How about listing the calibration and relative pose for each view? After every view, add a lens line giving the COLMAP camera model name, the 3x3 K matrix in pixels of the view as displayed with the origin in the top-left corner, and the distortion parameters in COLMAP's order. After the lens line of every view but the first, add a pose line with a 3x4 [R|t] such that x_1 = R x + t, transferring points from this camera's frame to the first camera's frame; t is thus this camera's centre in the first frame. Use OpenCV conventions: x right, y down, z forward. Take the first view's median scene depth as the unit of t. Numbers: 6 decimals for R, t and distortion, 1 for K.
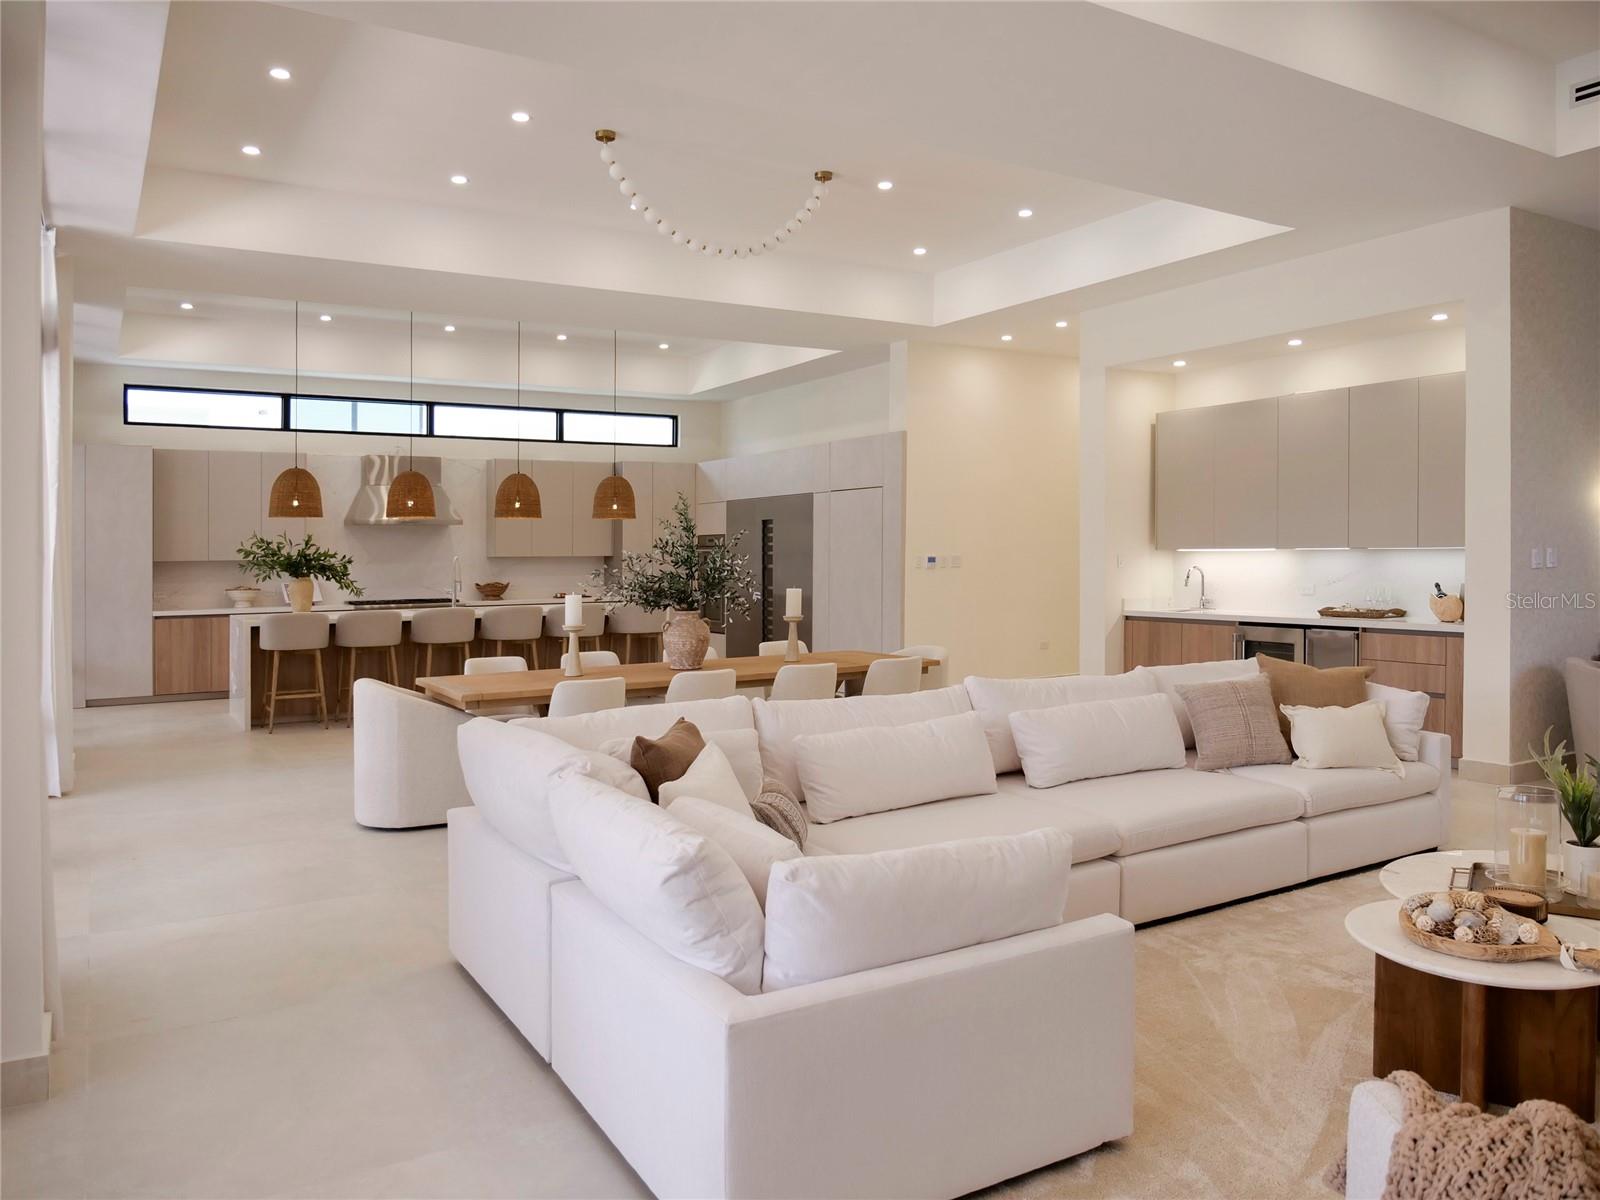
lens RADIAL K [[1138.3, 0, 793.3], [0, 1138.3, 559.8], [0, 0, 1]] dist [-0.023752, 0.002139]
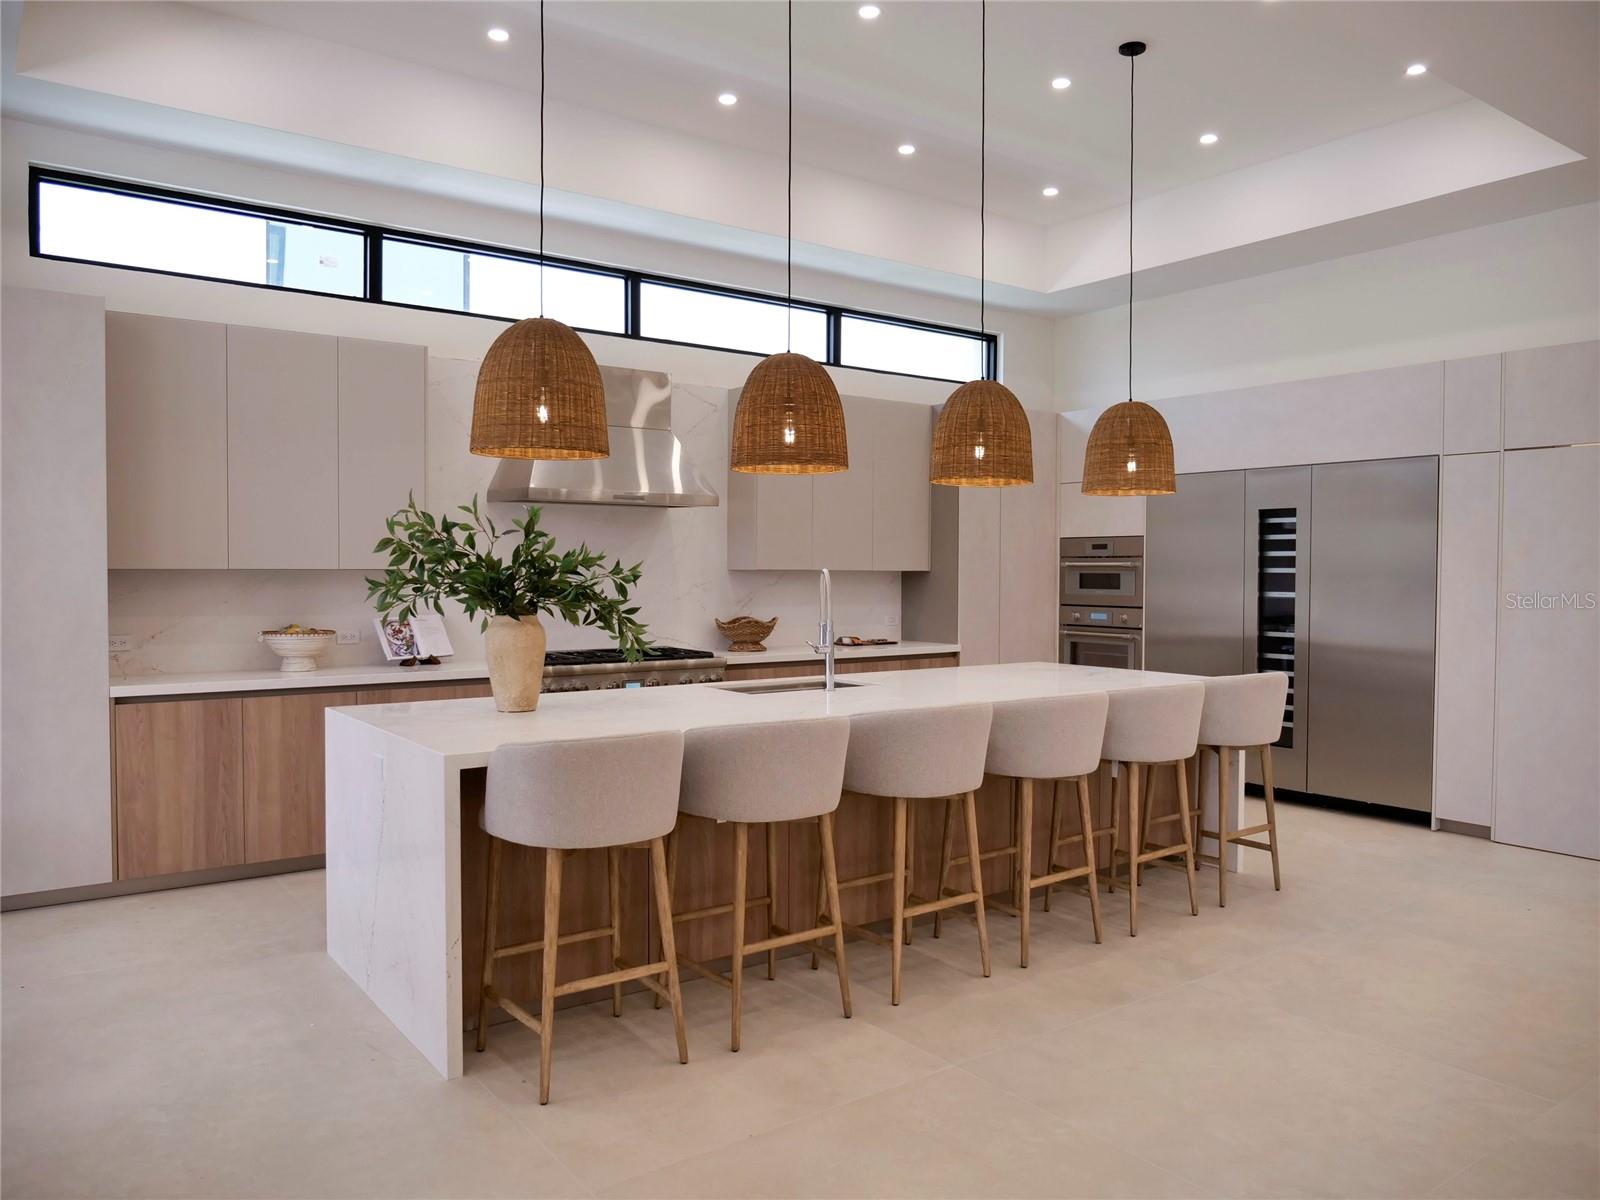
lens RADIAL K [[1175.2, 0, 799.4], [0, 1175.2, 626.6], [0, 0, 1]] dist [-0.011816, -0.003609]
pose [[0.997645, 0.013034, 0.067334, -0.570599], [-0.015869, 0.999003, 0.041730, 0.001158], [-0.066723, -0.042700, 0.996857, 0.919933]]
